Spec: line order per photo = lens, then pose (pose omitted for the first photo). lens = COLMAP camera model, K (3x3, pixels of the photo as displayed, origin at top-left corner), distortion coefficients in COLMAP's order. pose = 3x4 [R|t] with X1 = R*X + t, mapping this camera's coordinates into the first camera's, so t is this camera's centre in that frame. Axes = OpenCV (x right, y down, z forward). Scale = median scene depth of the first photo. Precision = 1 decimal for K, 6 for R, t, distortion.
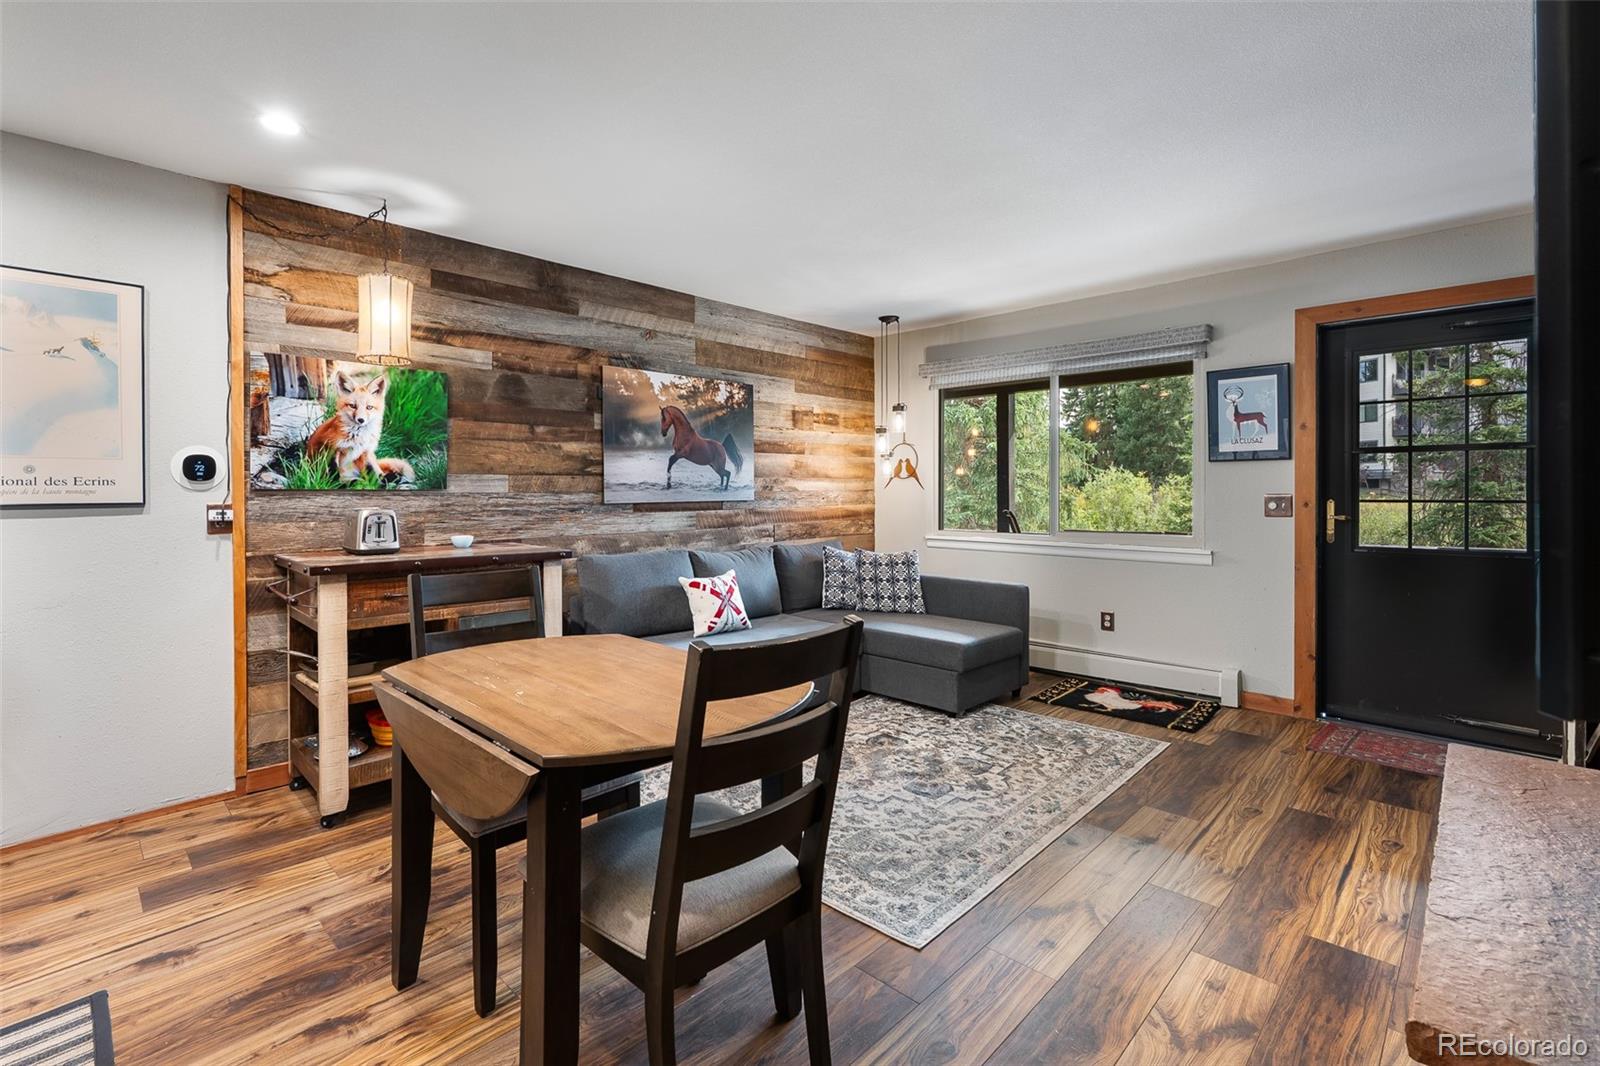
lens RADIAL K [[706.0, 0, 798.9], [0, 706.0, 493.3], [0, 0, 1]] dist [-0.003215, 0.000115]
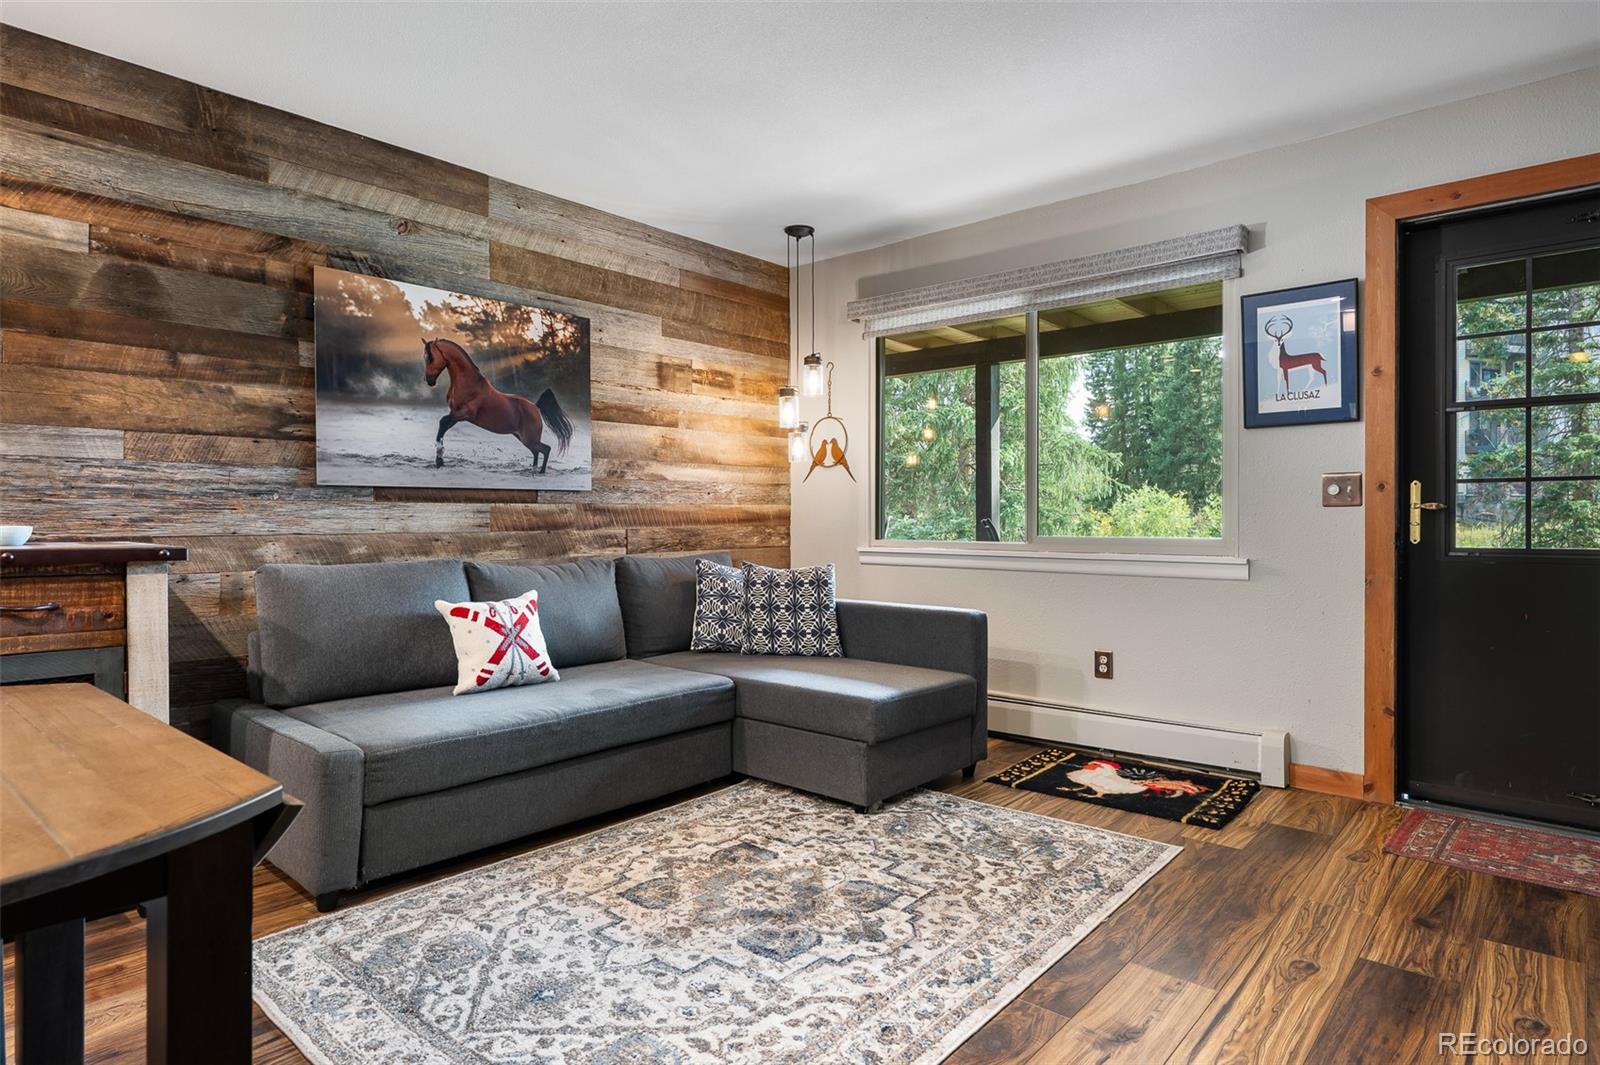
lens RADIAL K [[871.0, 0, 828.7], [0, 871.0, 522.6], [0, 0, 1]] dist [-0.004420, 0.001367]
pose [[0.997681, -0.000191, 0.068062, 0.132471], [0.000090, 0.999999, 0.001498, 0.048884], [-0.068062, -0.001489, 0.997680, 0.201772]]
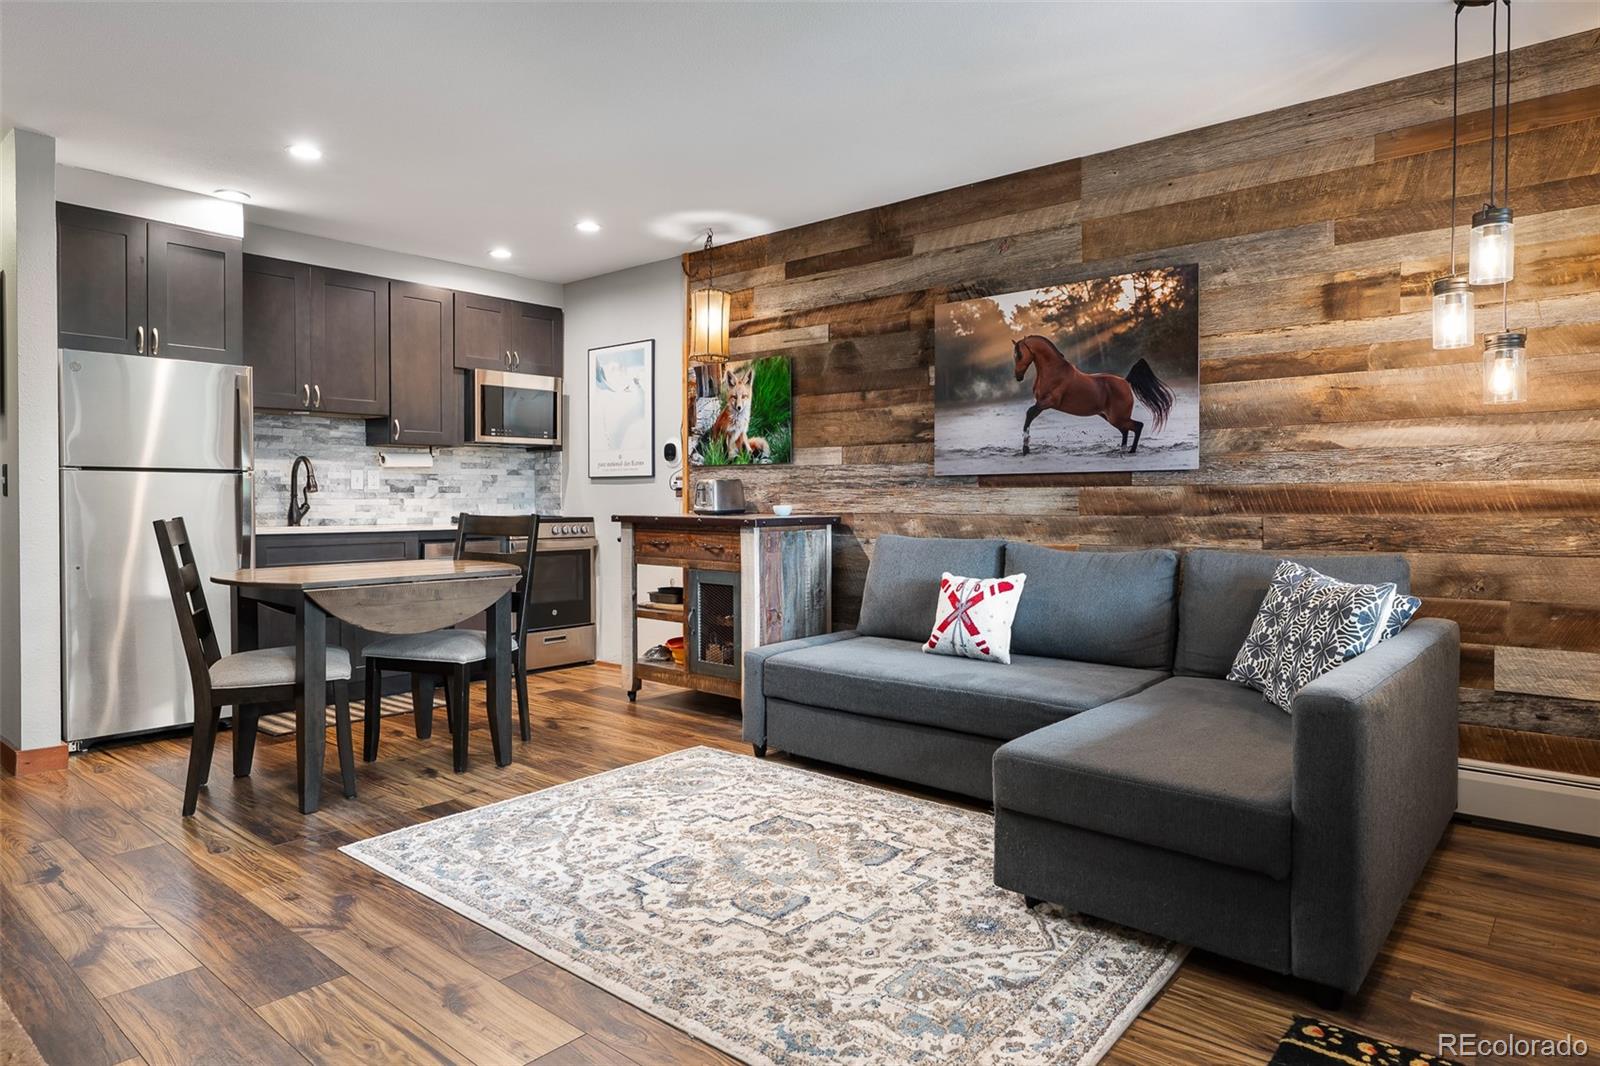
lens RADIAL K [[960.4, 0, 793.3], [0, 960.4, 509.0], [0, 0, 1]] dist [-0.000948, -0.000802]
pose [[0.067134, 0.012889, -0.997661, 0.850885], [-0.003272, 0.999914, 0.012698, 0.041087], [0.997739, 0.002412, 0.067170, 0.793194]]
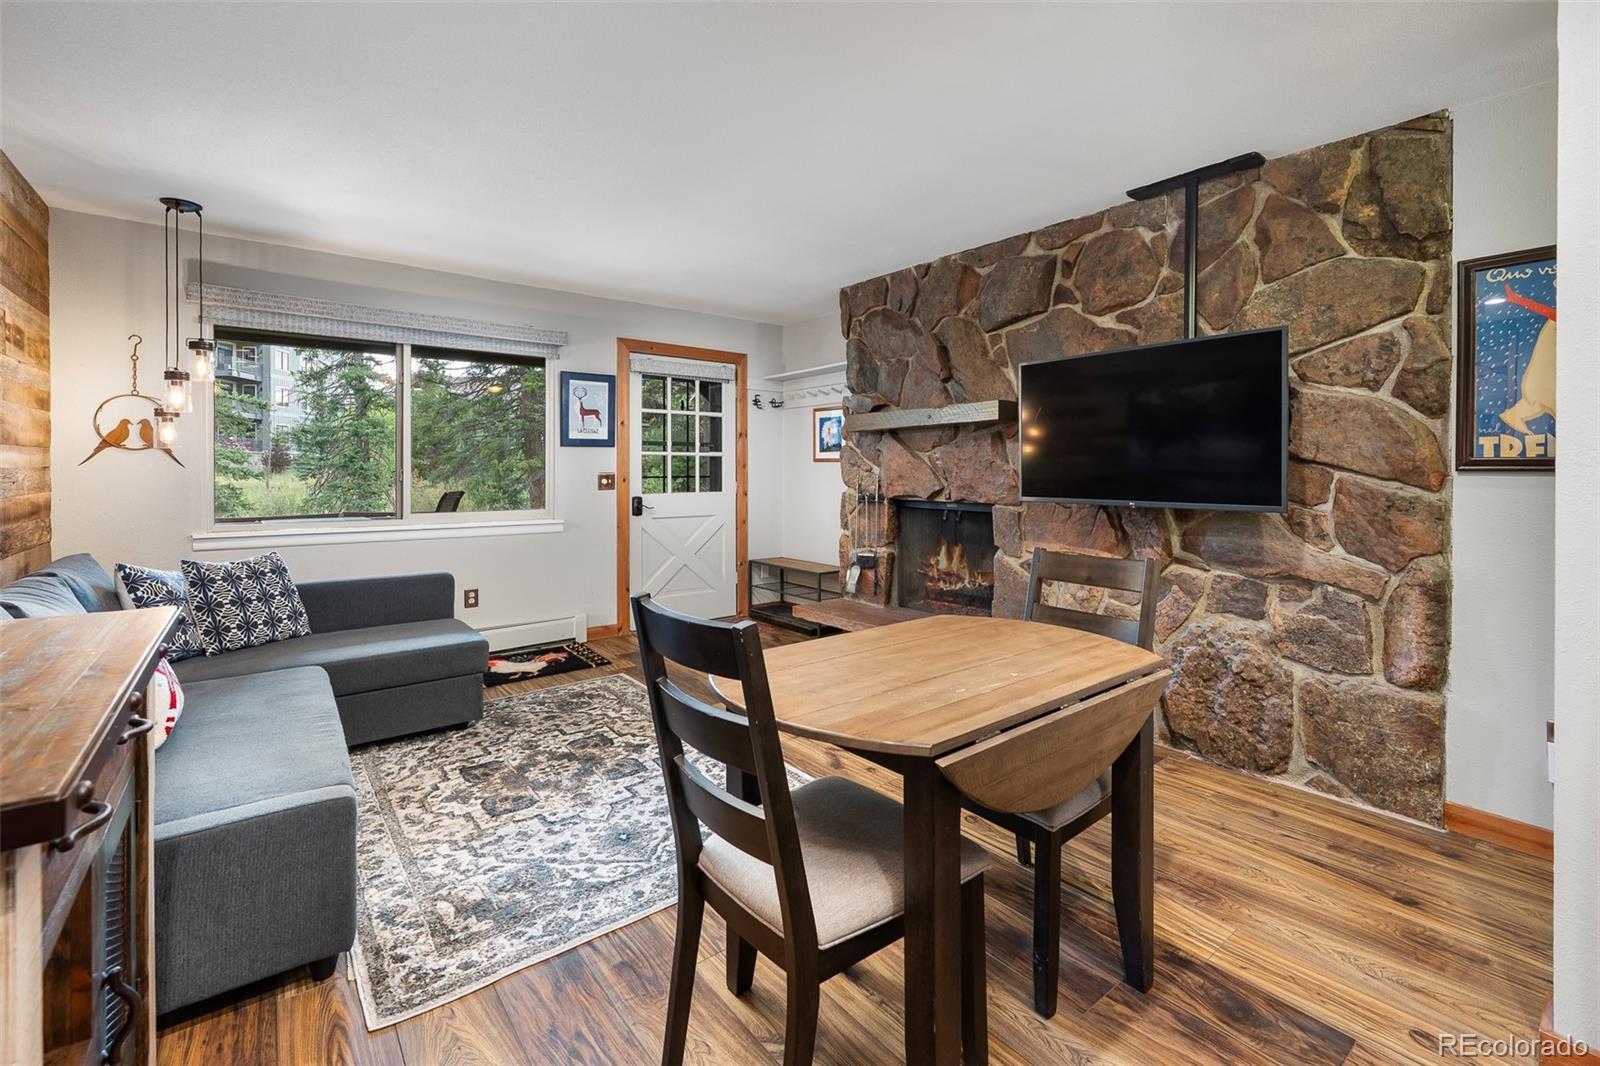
lens RADIAL K [[686.8, 0, 796.6], [0, 686.8, 473.7], [0, 0, 1]] dist [-0.001708, 0.000357]
pose [[0.146591, -0.004232, 0.989188, -0.560272], [0.000649, 0.999991, 0.004182, -0.002073], [-0.989197, 0.000029, 0.146593, 0.466406]]
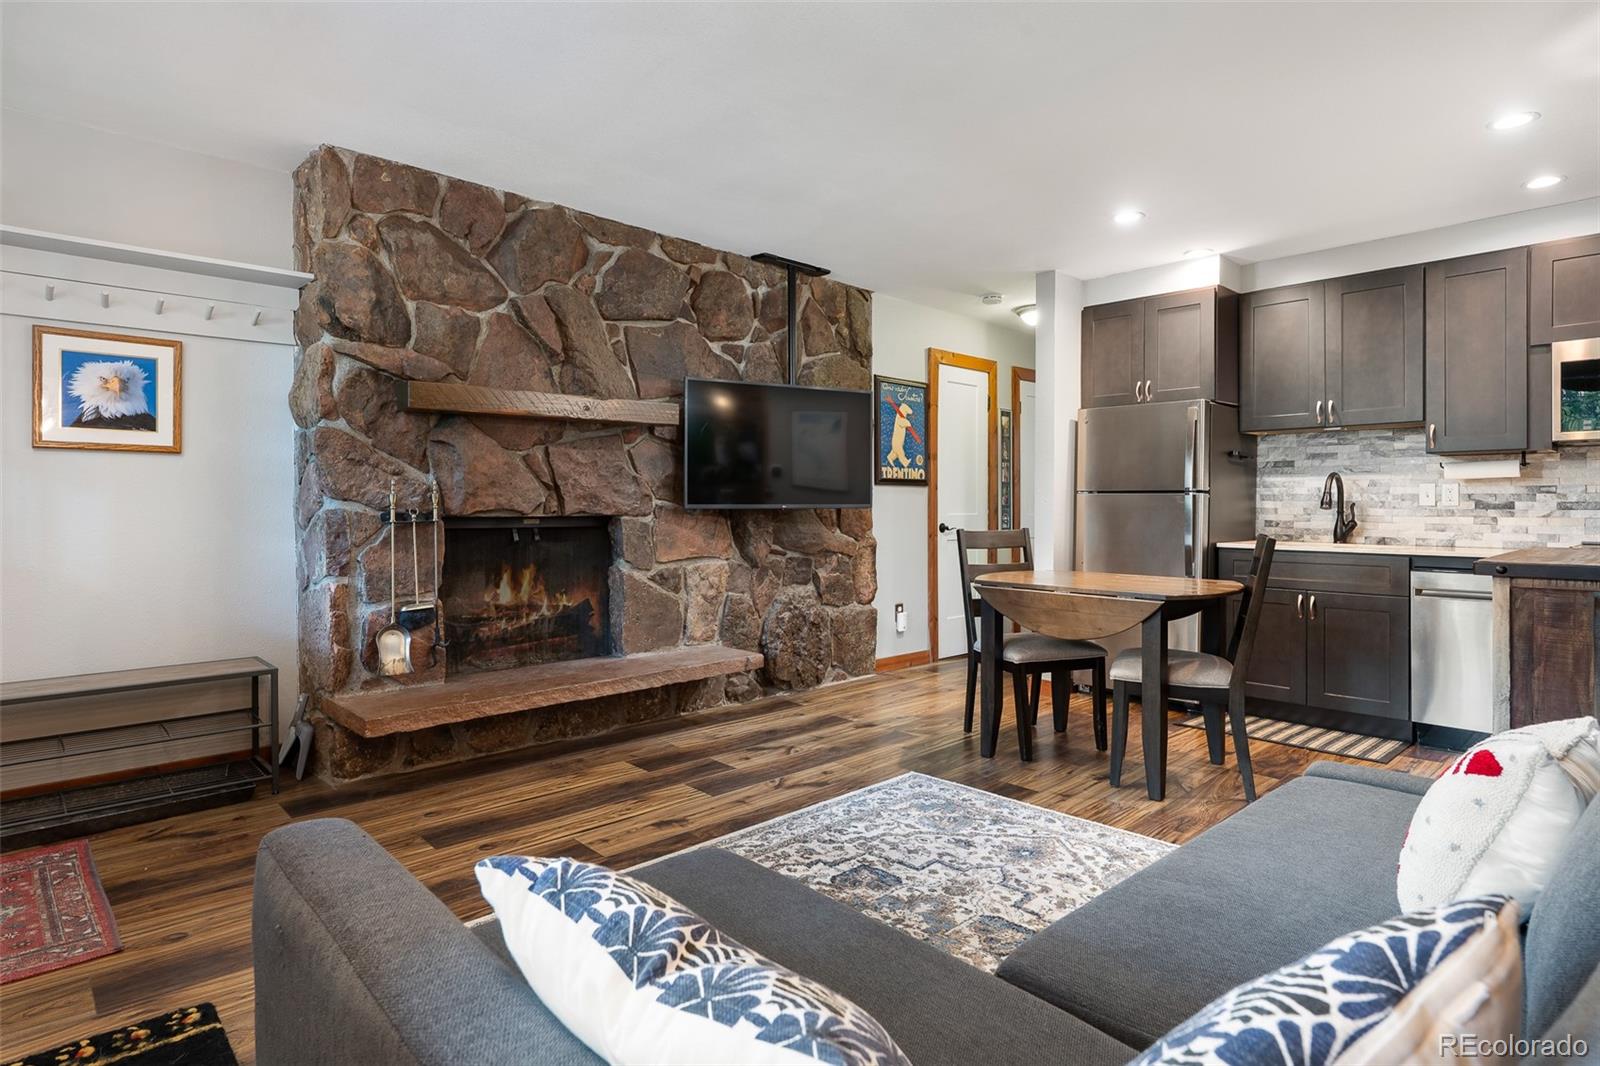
lens RADIAL K [[874.0, 0, 808.8], [0, 874.0, 508.9], [0, 0, 1]] dist [0.001548, -0.000397]
pose [[-0.999060, -0.001452, 0.043333, 0.154156], [-0.001108, 0.999968, 0.007957, 0.027990], [-0.043343, 0.007901, -0.999029, 1.425781]]
